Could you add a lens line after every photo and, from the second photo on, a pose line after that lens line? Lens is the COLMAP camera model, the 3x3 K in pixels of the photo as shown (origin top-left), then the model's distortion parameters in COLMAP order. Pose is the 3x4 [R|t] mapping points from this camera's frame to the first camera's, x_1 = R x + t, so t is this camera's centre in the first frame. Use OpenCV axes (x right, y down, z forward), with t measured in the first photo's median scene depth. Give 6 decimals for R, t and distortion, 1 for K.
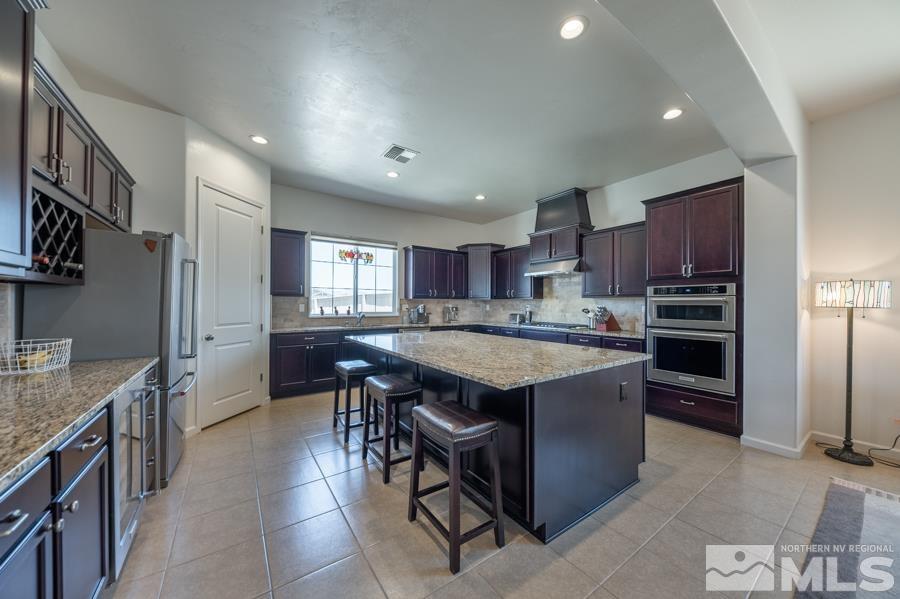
lens RADIAL K [[311.5, 0, 451.1], [0, 311.5, 303.7], [0, 0, 1]] dist [0.001175, -0.002504]
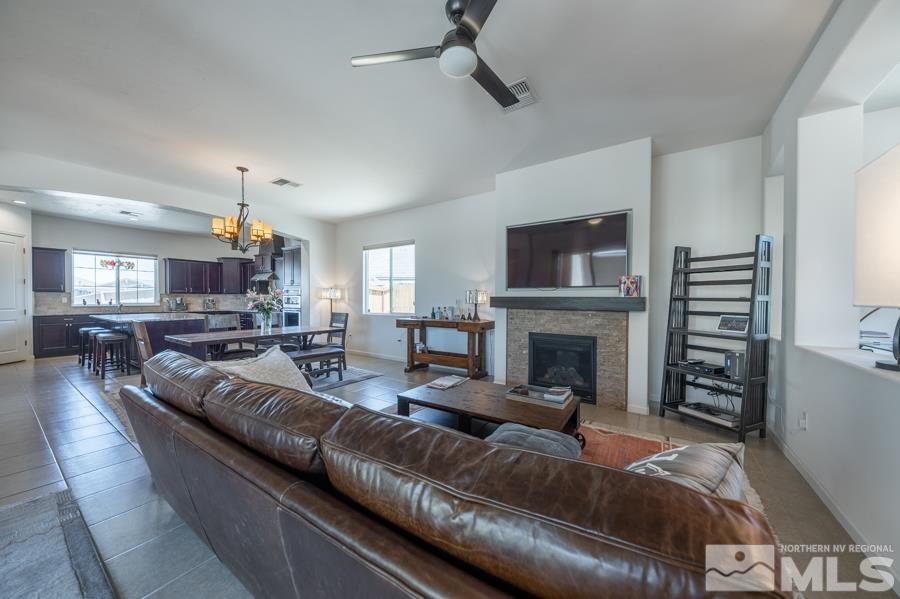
lens RADIAL K [[311.5, 0, 451.1], [0, 311.5, 303.7], [0, 0, 1]] dist [0.001175, -0.002504]
pose [[0.927125, -0.007101, 0.374684, 0.672679], [-0.000590, 0.999792, 0.020407, 0.000273], [-0.374751, -0.019141, 0.926928, -1.052637]]
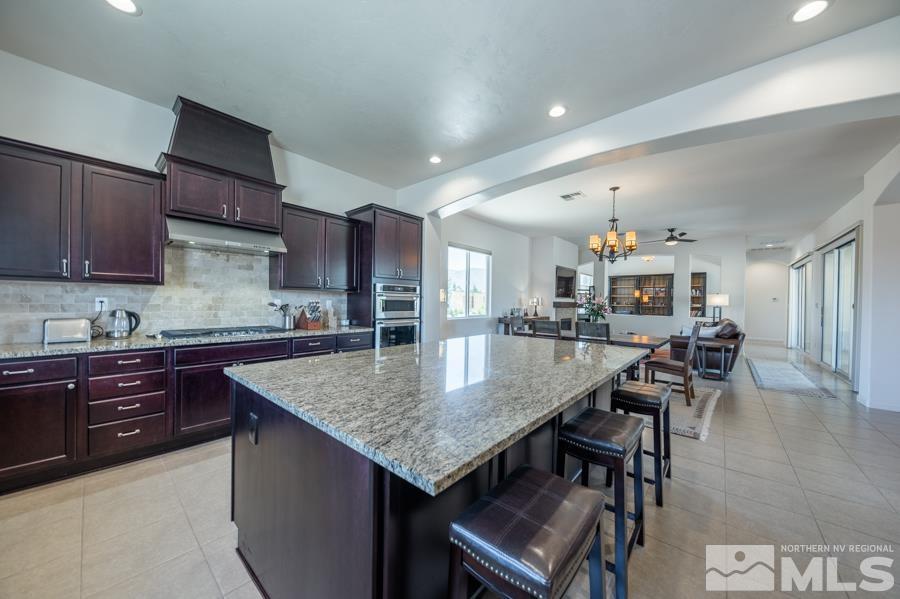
lens RADIAL K [[311.5, 0, 451.1], [0, 311.5, 303.7], [0, 0, 1]] dist [0.001175, -0.002504]
pose [[-0.260527, -0.014189, 0.965362, -0.378406], [-0.017707, 0.999794, 0.009916, 0.001178], [-0.965304, -0.014510, -0.260724, 0.777083]]
